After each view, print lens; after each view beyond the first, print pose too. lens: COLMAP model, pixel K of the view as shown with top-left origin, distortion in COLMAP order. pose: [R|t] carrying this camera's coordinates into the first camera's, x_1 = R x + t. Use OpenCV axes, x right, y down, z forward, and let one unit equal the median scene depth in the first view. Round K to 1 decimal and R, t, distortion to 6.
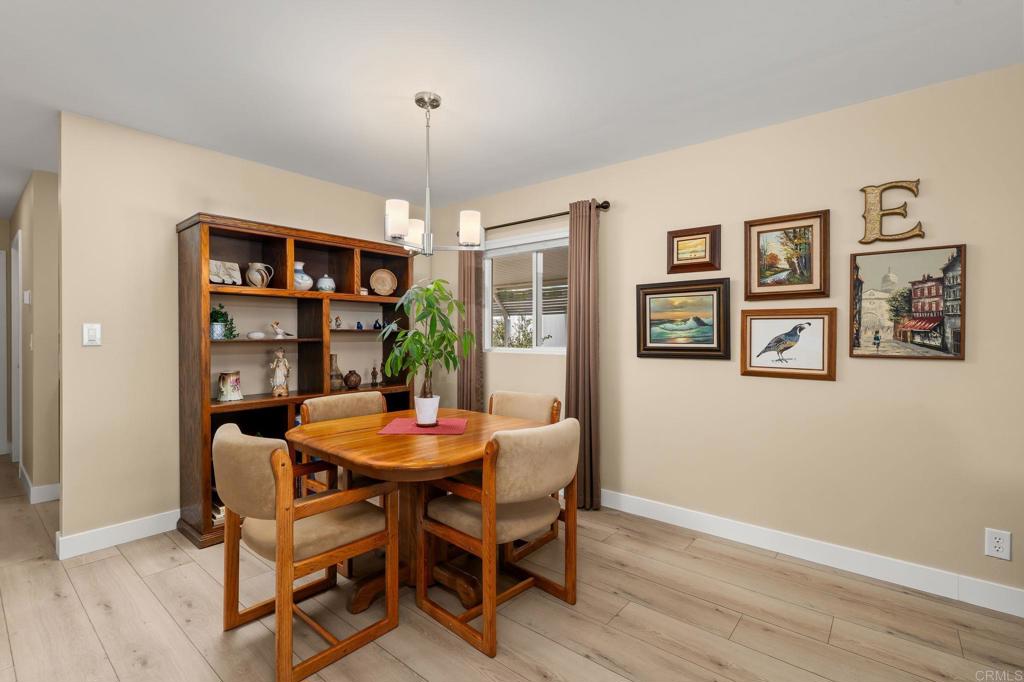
lens RADIAL K [[466.0, 0, 510.9], [0, 466.0, 335.1], [0, 0, 1]] dist [-0.000485, 0.000531]
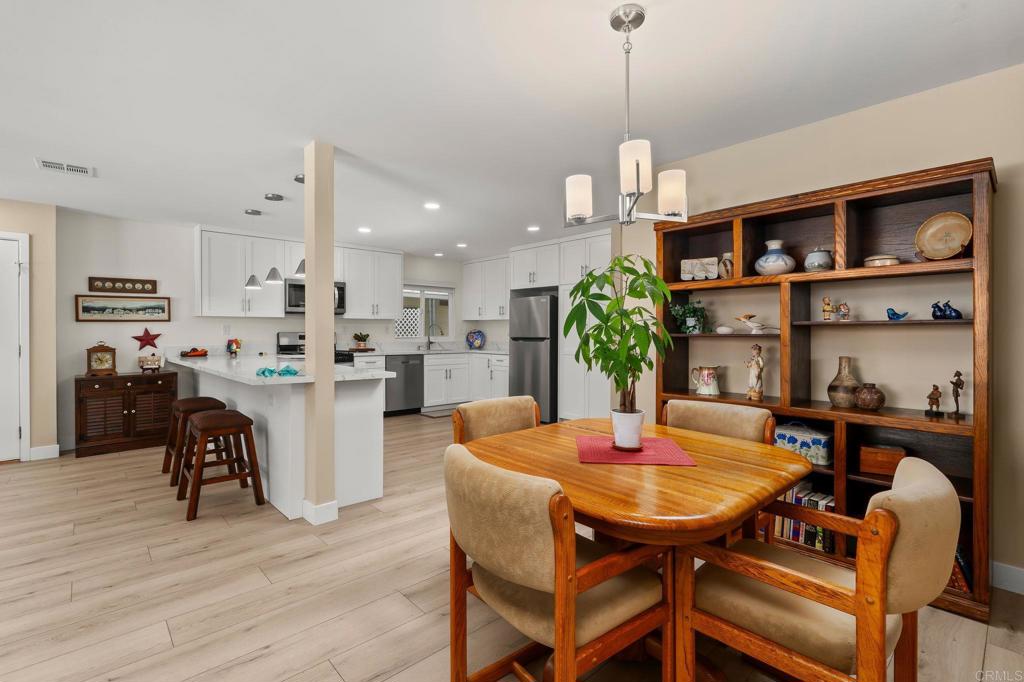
lens RADIAL K [[466.0, 0, 503.2], [0, 466.0, 332.0], [0, 0, 1]] dist [-0.000485, 0.000531]
pose [[-0.132316, 0.004554, -0.991197, 0.548430], [-0.002893, 0.999983, 0.004980, 0.002881], [0.991203, 0.003527, -0.132301, 0.825879]]
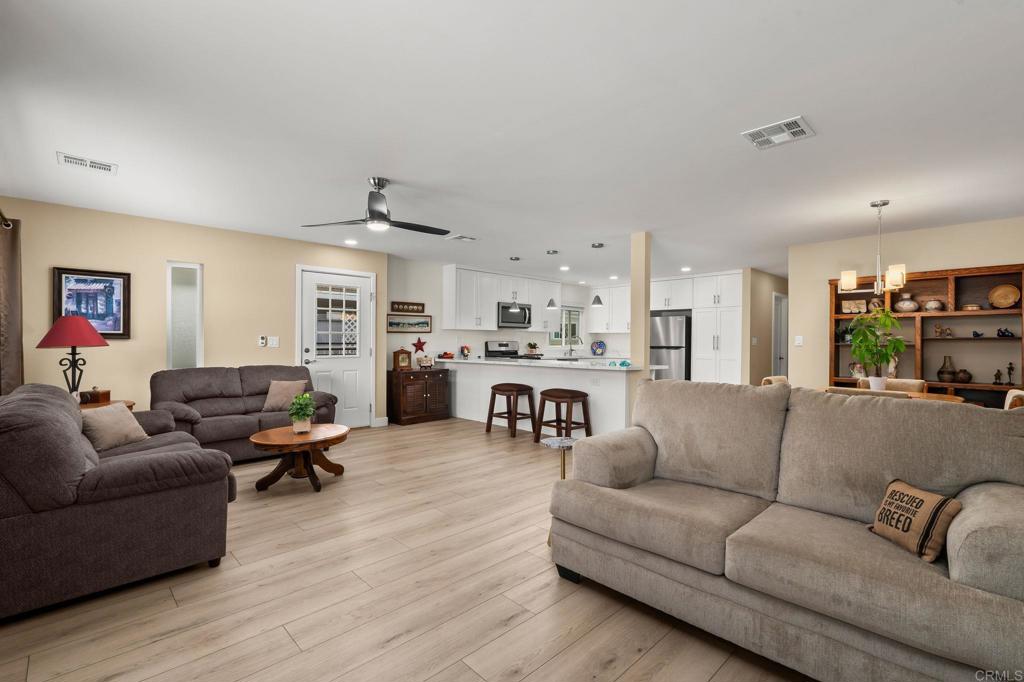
lens RADIAL K [[466.0, 0, 506.5], [0, 466.0, 341.9], [0, 0, 1]] dist [-0.000485, 0.000531]
pose [[-0.103038, 0.001266, -0.994677, 1.540219], [-0.010421, 0.999943, 0.002352, 0.015098], [0.994623, 0.010608, -0.103019, -0.176801]]
